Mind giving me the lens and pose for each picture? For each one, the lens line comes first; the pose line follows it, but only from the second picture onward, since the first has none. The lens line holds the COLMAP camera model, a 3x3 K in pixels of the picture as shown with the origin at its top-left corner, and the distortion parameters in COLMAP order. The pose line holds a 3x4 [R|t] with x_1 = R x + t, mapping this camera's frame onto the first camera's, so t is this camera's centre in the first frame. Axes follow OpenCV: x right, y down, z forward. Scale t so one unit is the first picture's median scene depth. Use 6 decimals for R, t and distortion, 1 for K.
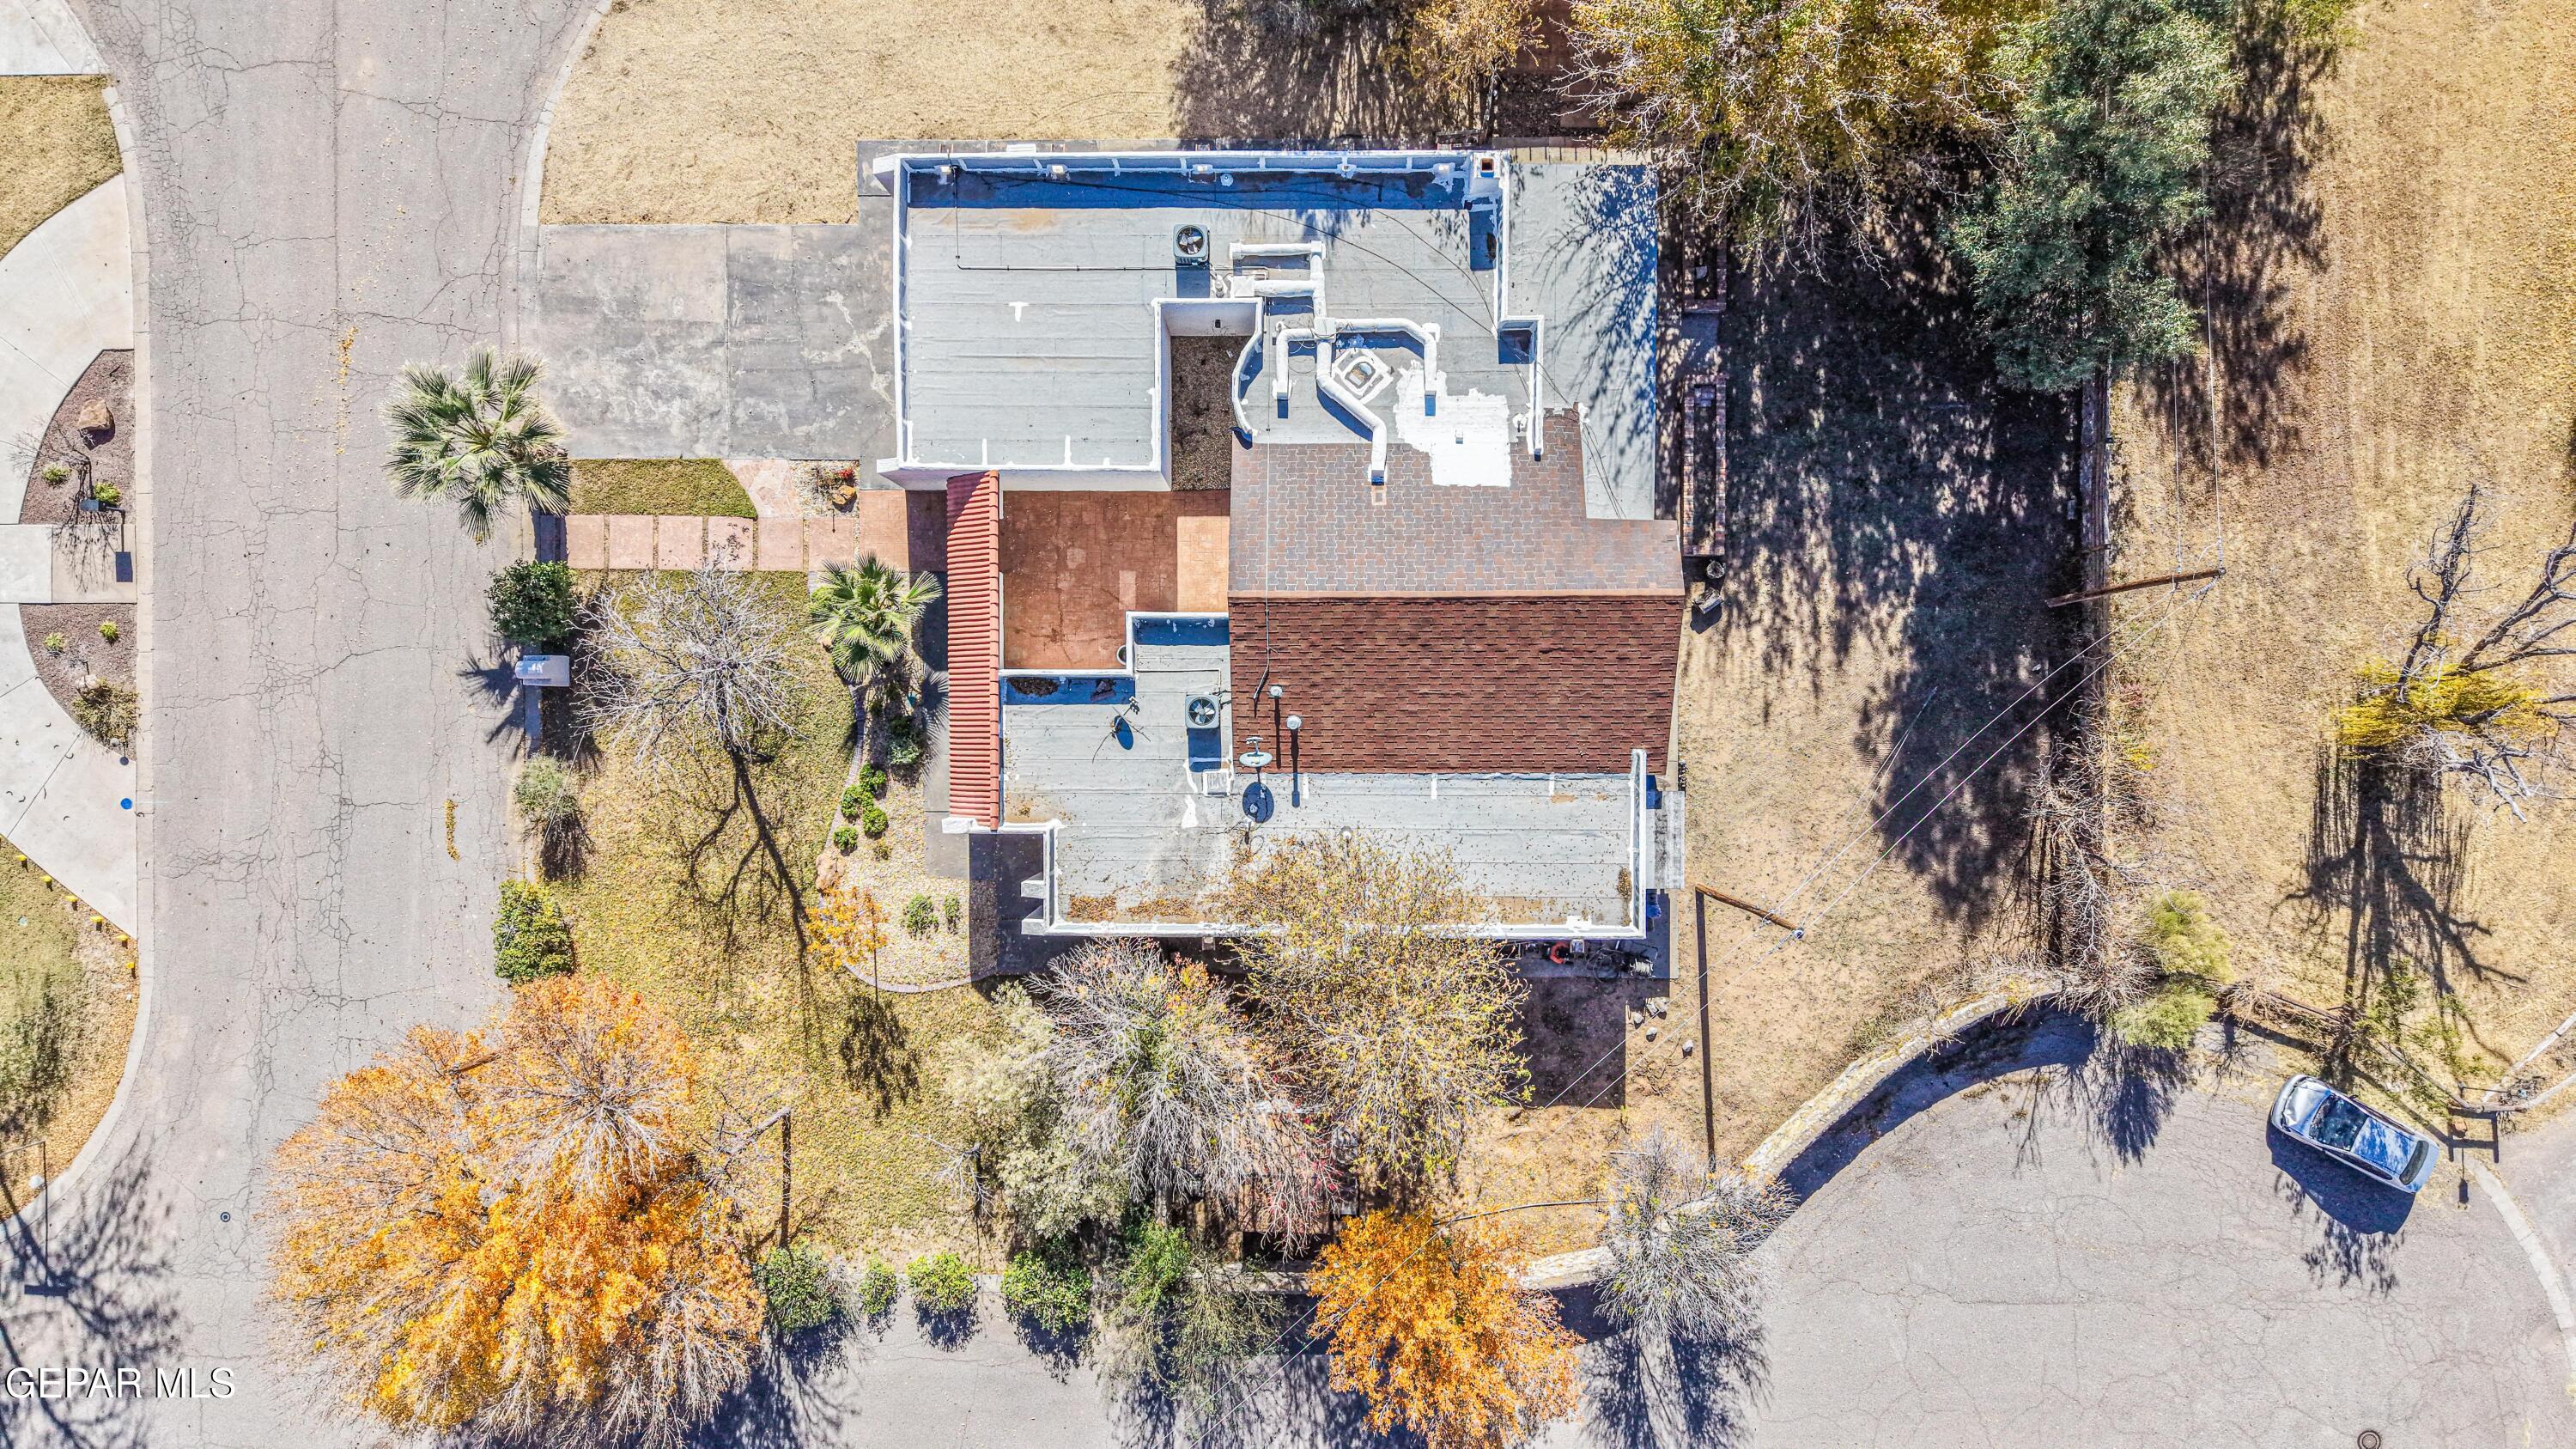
lens RADIAL K [[1706.3, 0, 1289.1], [0, 1706.3, 716.1], [0, 0, 1]] dist [0.051854, -0.065057]
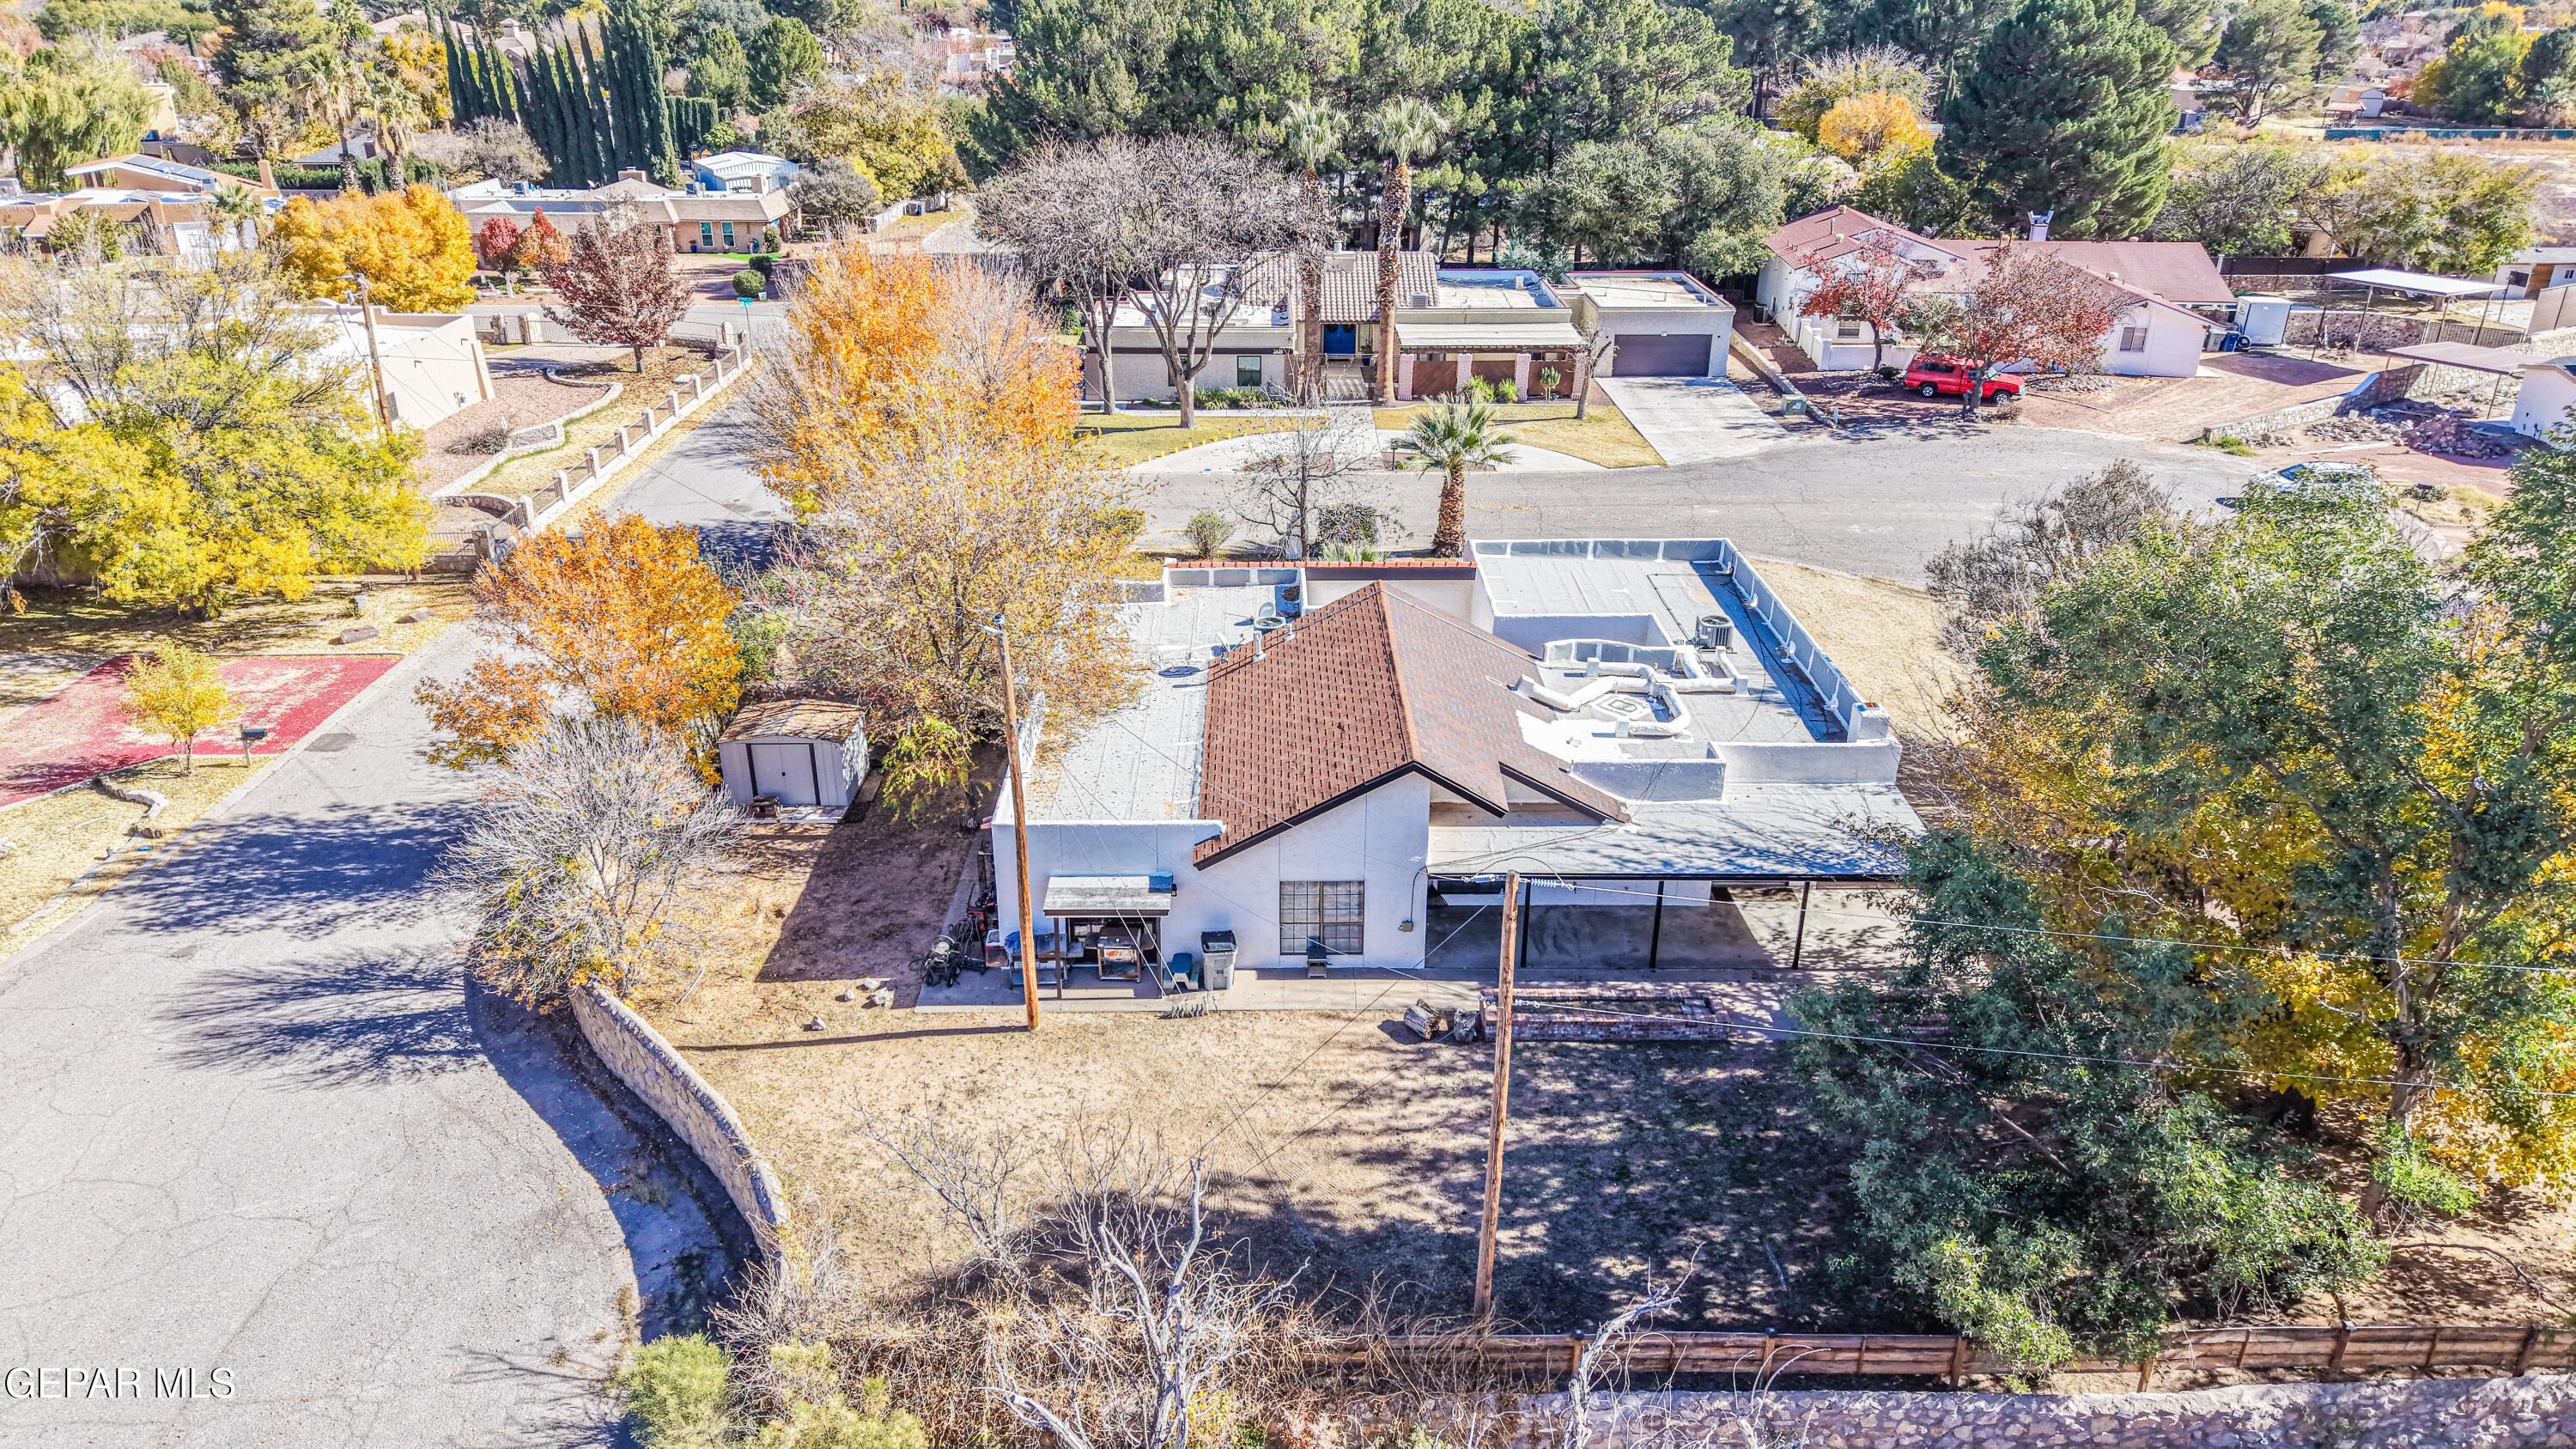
lens RADIAL K [[1706.3, 0, 1281.7], [0, 1706.3, 729.9], [0, 0, 1]] dist [0.051854, -0.065057]
pose [[0.011675, 0.417800, -0.908464, 0.853867], [-0.999783, -0.010814, -0.017821, 0.007892], [-0.017270, 0.908475, 0.417583, 0.574442]]
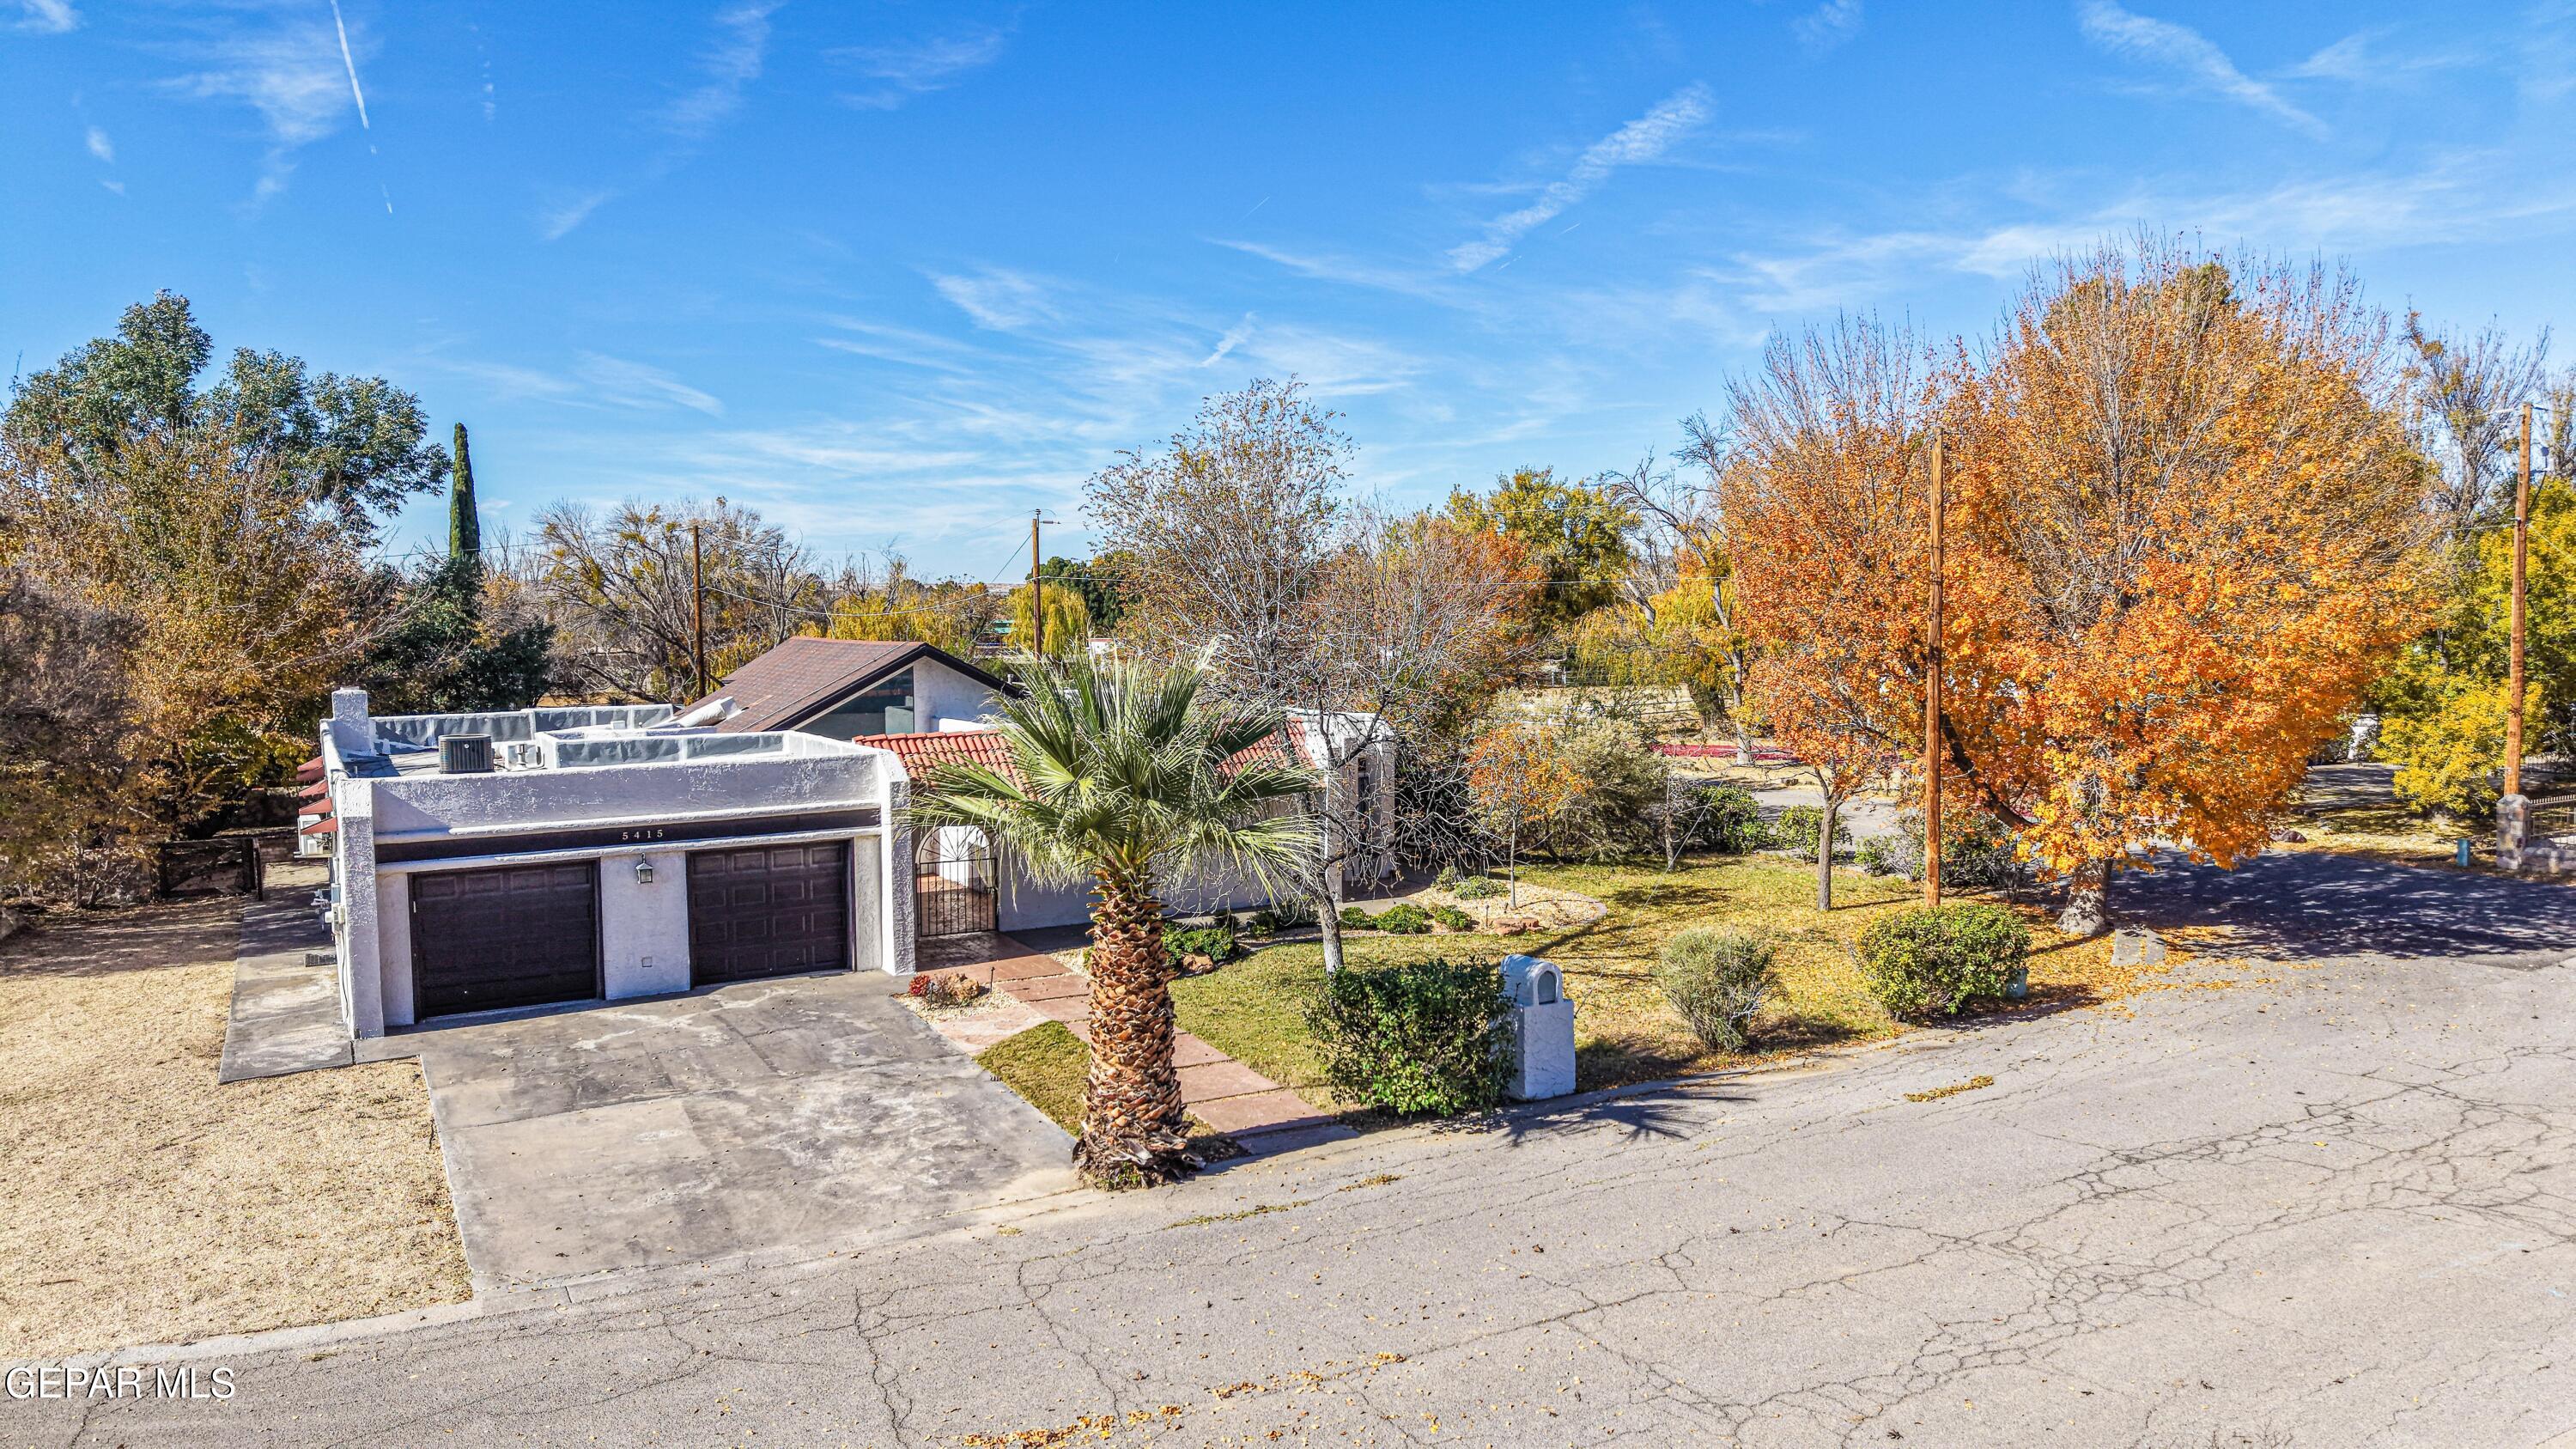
lens RADIAL K [[1706.3, 0, 1276.4], [0, 1706.3, 732.3], [0, 0, 1]] dist [0.051854, -0.065057]
pose [[-0.494870, -0.044279, 0.867838, -0.798914], [0.868511, -0.057559, 0.492317, -0.311315], [0.028152, 0.997360, 0.066941, 0.882453]]
